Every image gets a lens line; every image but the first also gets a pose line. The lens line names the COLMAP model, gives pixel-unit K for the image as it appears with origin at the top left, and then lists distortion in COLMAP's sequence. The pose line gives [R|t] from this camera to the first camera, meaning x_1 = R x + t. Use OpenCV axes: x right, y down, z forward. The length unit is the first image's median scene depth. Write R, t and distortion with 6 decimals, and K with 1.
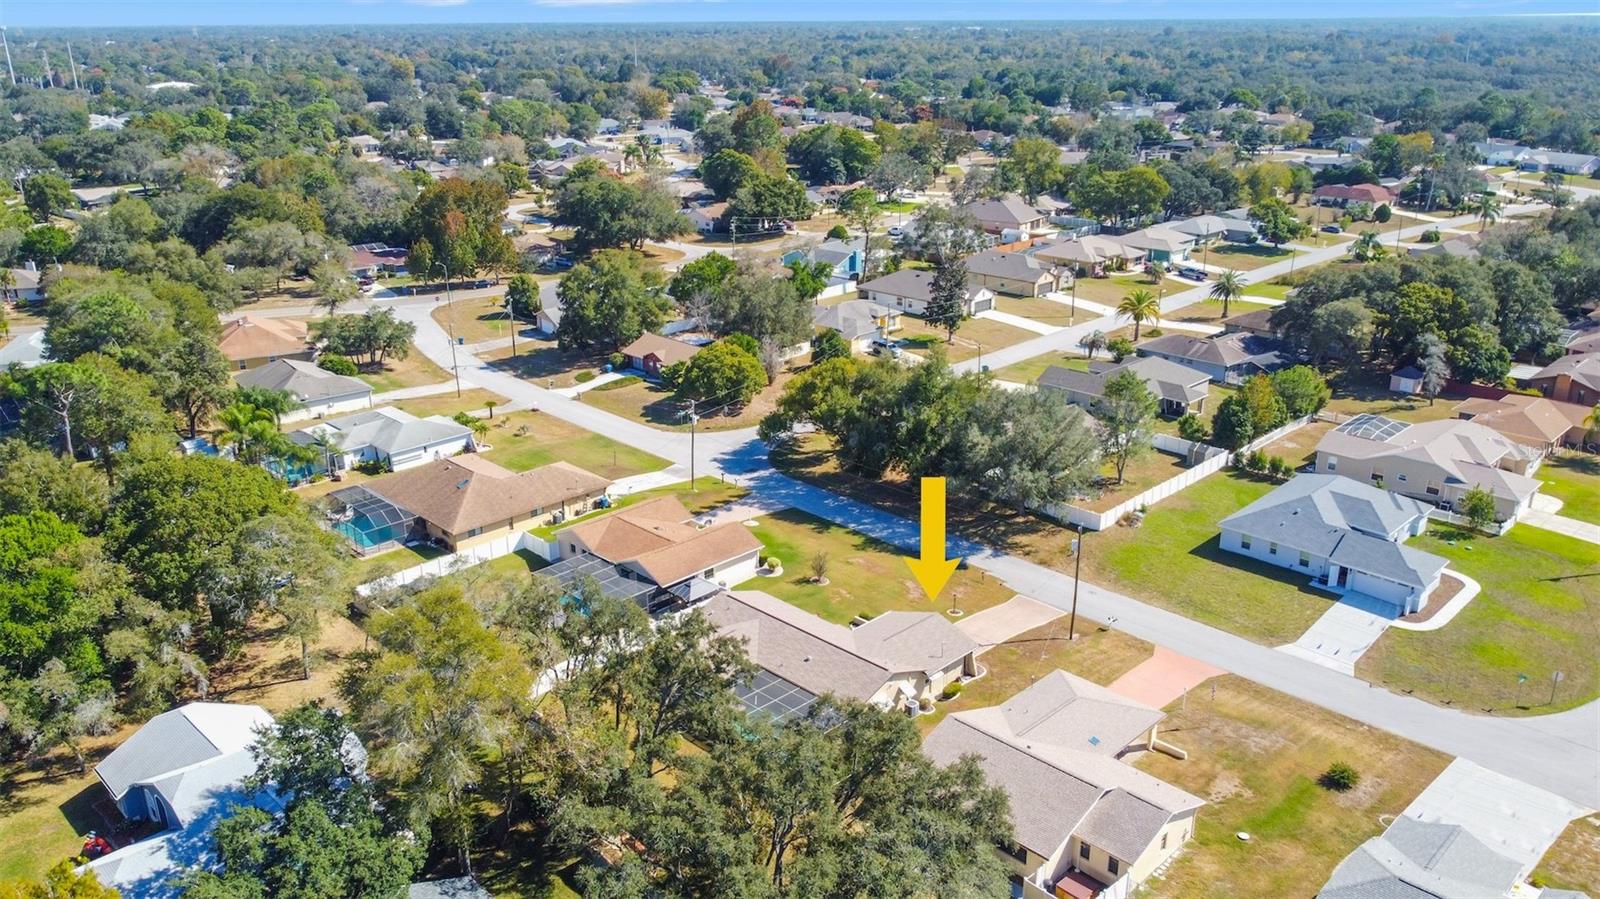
lens RADIAL K [[1219.5, 0, 790.5], [0, 1219.5, 447.1], [0, 0, 1]] dist [-0.002512, -0.005740]
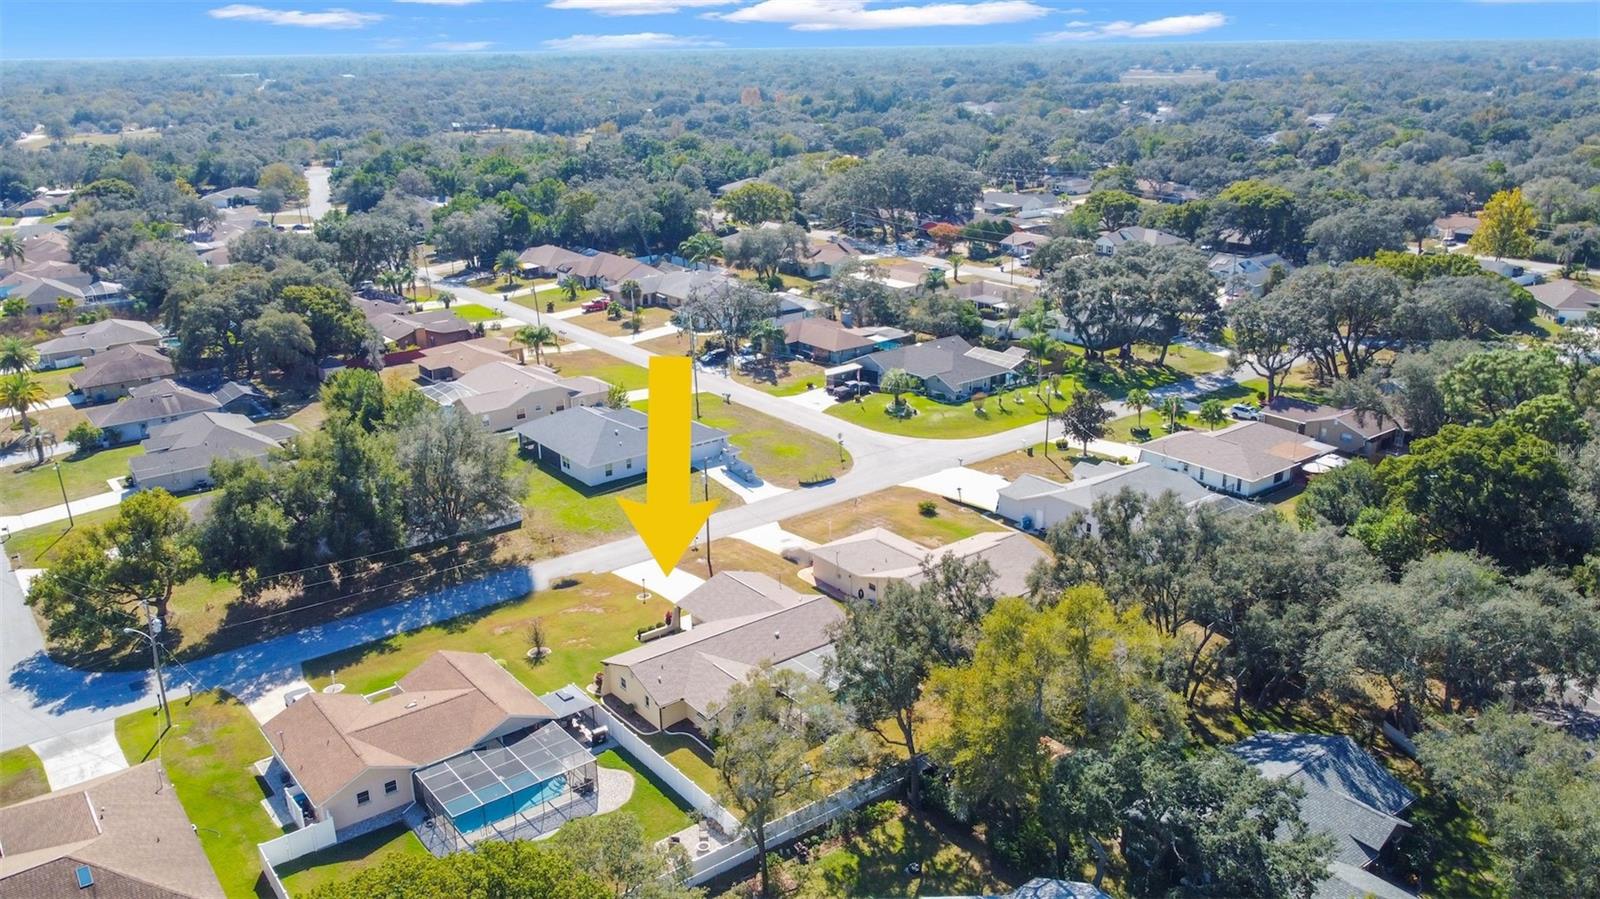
lens RADIAL K [[1219.5, 0, 803.7], [0, 1219.5, 447.4], [0, 0, 1]] dist [-0.002512, -0.005740]
pose [[0.122497, -0.313713, 0.941583, -0.667826], [0.342012, 0.903959, 0.256683, -0.170016], [-0.931677, 0.290590, 0.218026, 0.504253]]
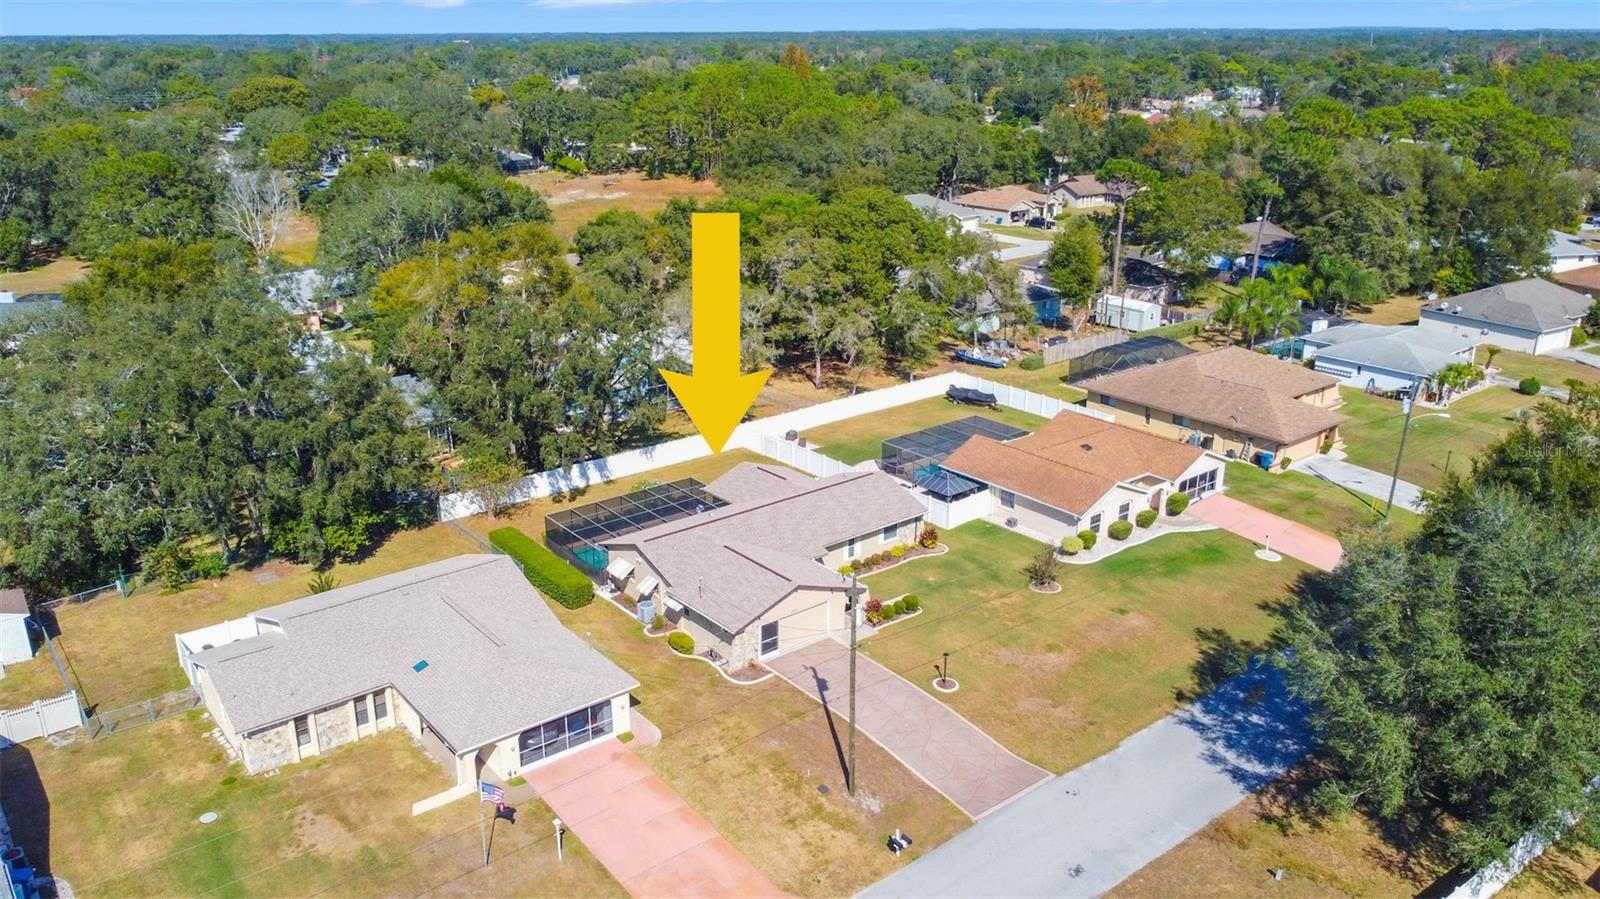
lens RADIAL K [[1219.5, 0, 795.9], [0, 1219.5, 446.1], [0, 0, 1]] dist [-0.002512, -0.005740]
pose [[-0.103383, 0.330891, -0.937989, 0.542179], [-0.330846, 0.877903, 0.346160, -0.118309], [0.938005, 0.346117, 0.018713, 0.737049]]
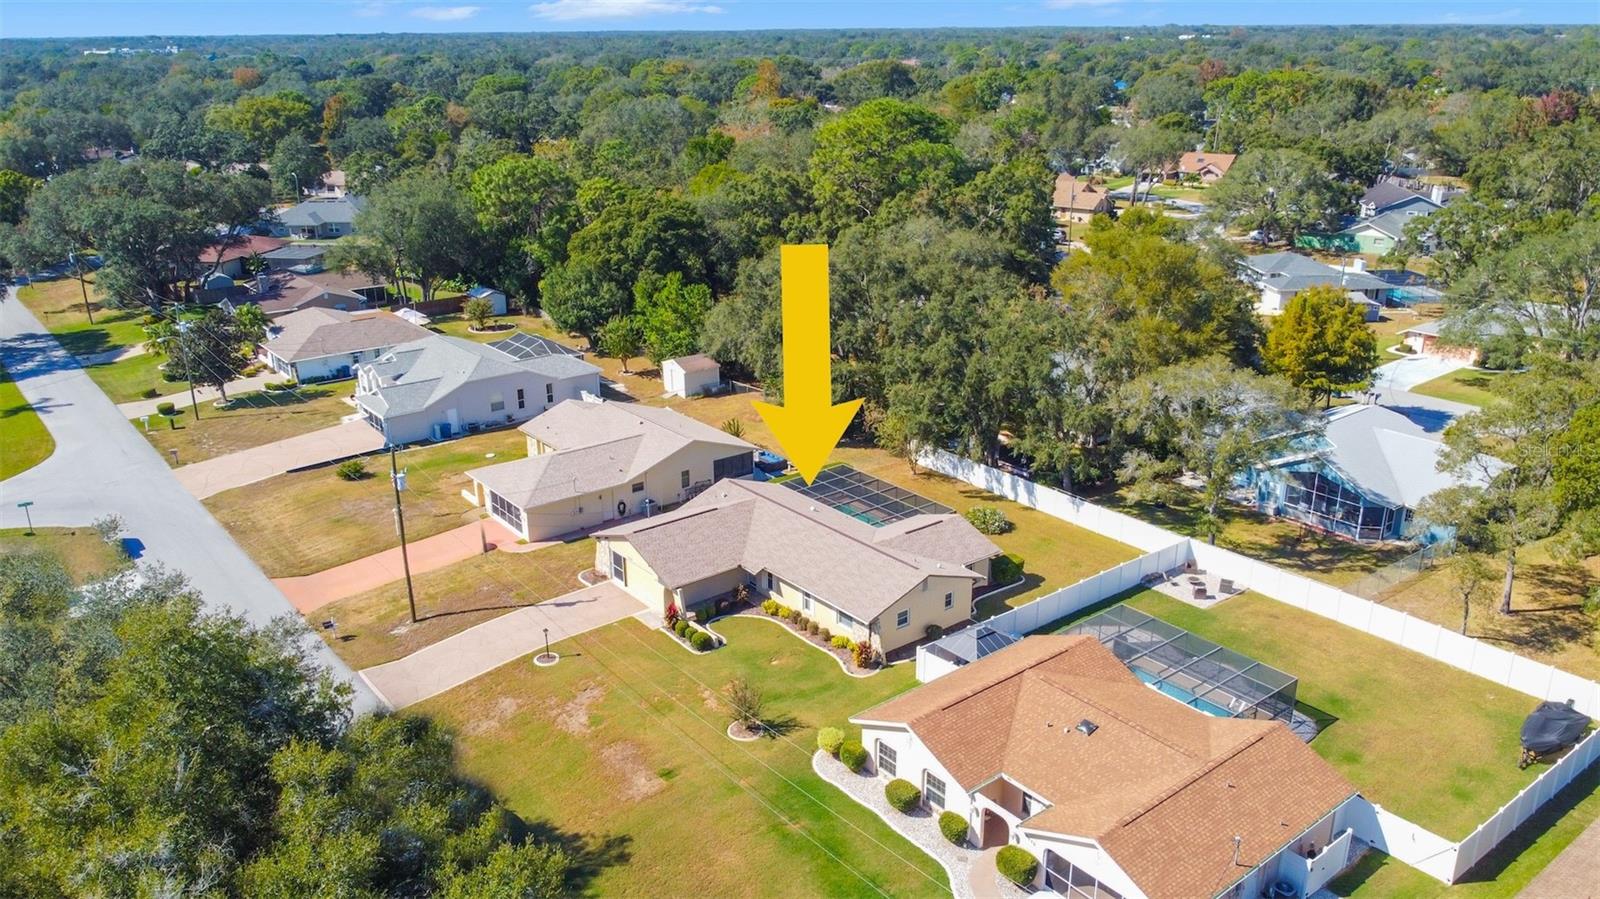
lens RADIAL K [[1219.5, 0, 793.9], [0, 1219.5, 453.6], [0, 0, 1]] dist [-0.002512, -0.005740]
pose [[-0.992741, -0.023590, 0.117940, -0.048536], [0.055977, 0.777289, 0.626649, -0.268940], [-0.106456, 0.628702, -0.770325, 1.163674]]
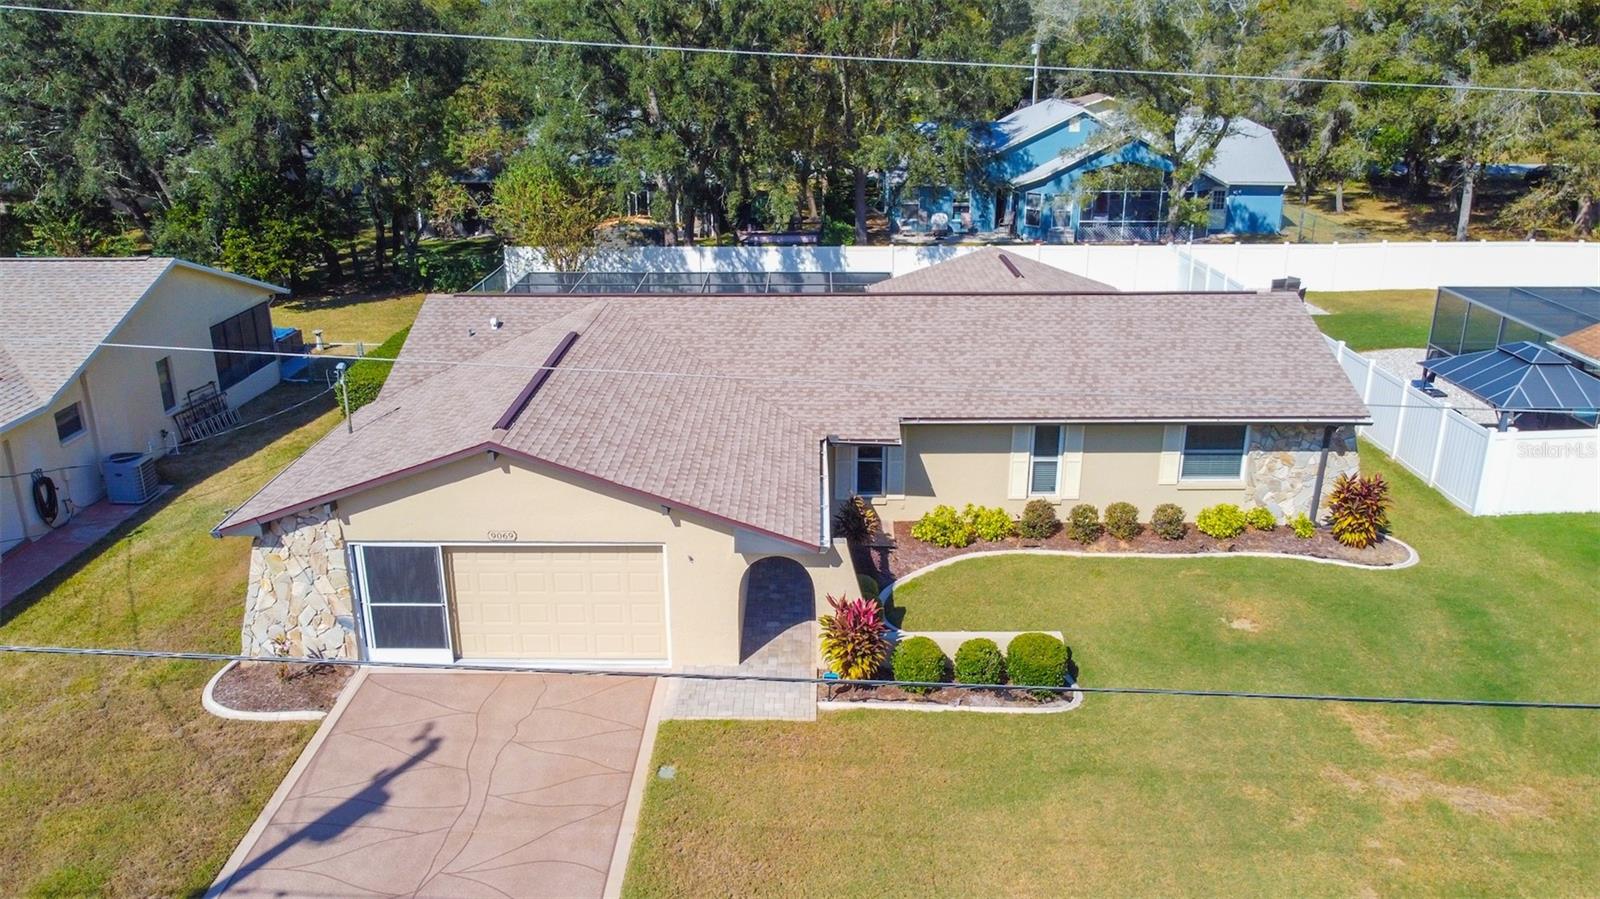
lens RADIAL K [[1219.5, 0, 776.0], [0, 1219.5, 454.8], [0, 0, 1]] dist [-0.002512, -0.005740]
pose [[-0.728300, 0.241523, -0.641285, 0.157599], [-0.214890, 0.808128, 0.548408, 0.022943], [0.650693, 0.537211, -0.536659, 0.862889]]
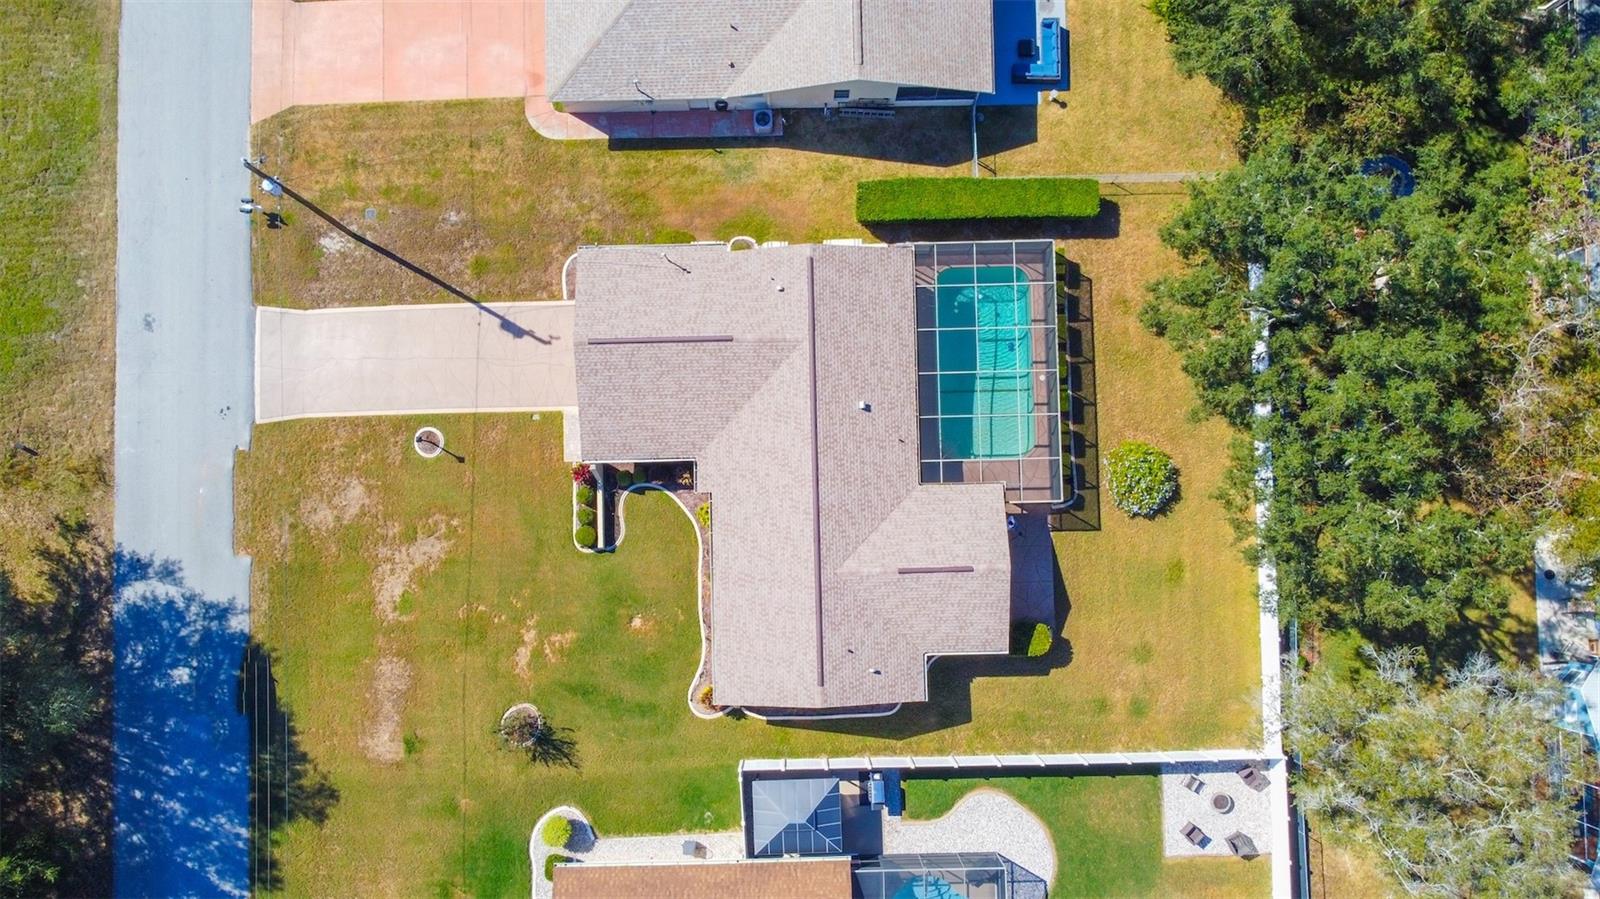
lens RADIAL K [[1219.5, 0, 797.9], [0, 1219.5, 445.4], [0, 0, 1]] dist [-0.002512, -0.005740]
pose [[-0.721917, -0.690368, 0.047209, -0.001004], [0.243224, -0.189286, 0.951322, -0.260405], [-0.647826, 0.698257, 0.304563, 0.622700]]
